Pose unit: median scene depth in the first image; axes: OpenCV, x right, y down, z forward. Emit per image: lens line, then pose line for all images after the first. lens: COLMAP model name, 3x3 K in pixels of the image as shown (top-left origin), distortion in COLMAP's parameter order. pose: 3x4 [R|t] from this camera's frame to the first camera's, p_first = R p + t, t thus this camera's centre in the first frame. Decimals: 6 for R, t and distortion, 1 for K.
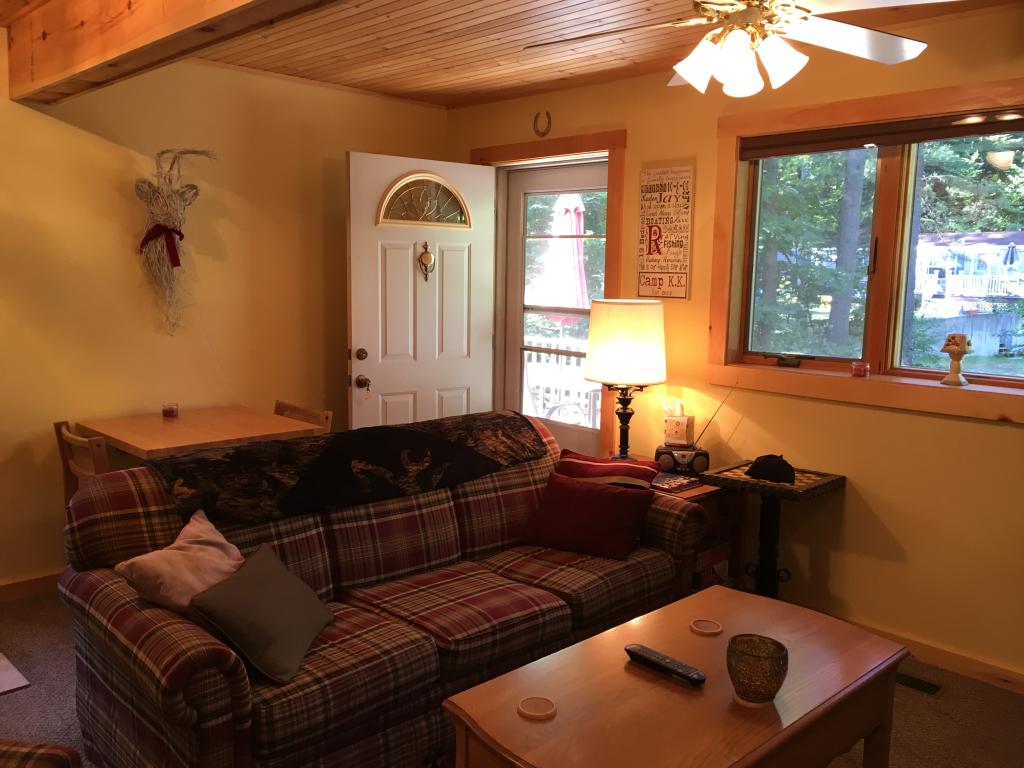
lens RADIAL K [[871.2, 0, 513.9], [0, 871.2, 384.6], [0, 0, 1]] dist [0.076352, -0.097534]
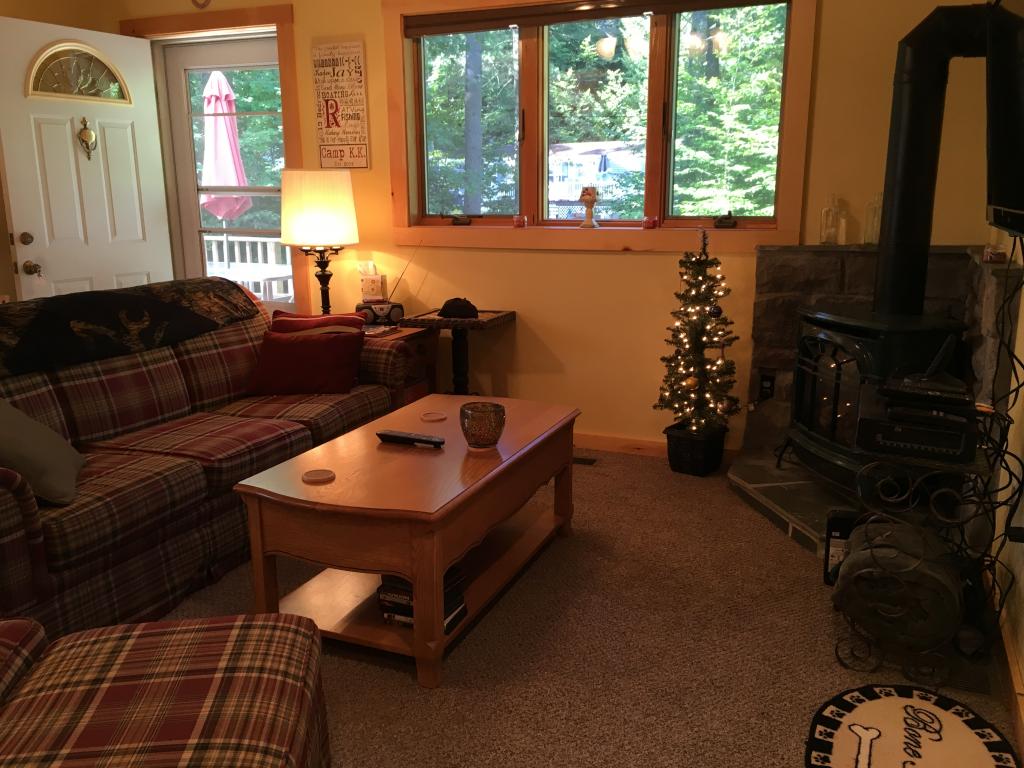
lens RADIAL K [[871.2, 0, 516.7], [0, 871.2, 387.2], [0, 0, 1]] dist [0.076352, -0.097534]
pose [[0.915632, -0.112181, 0.386050, -0.103057], [0.075237, 0.991128, 0.109562, 0.079893], [-0.394916, -0.071274, 0.915949, -0.118766]]
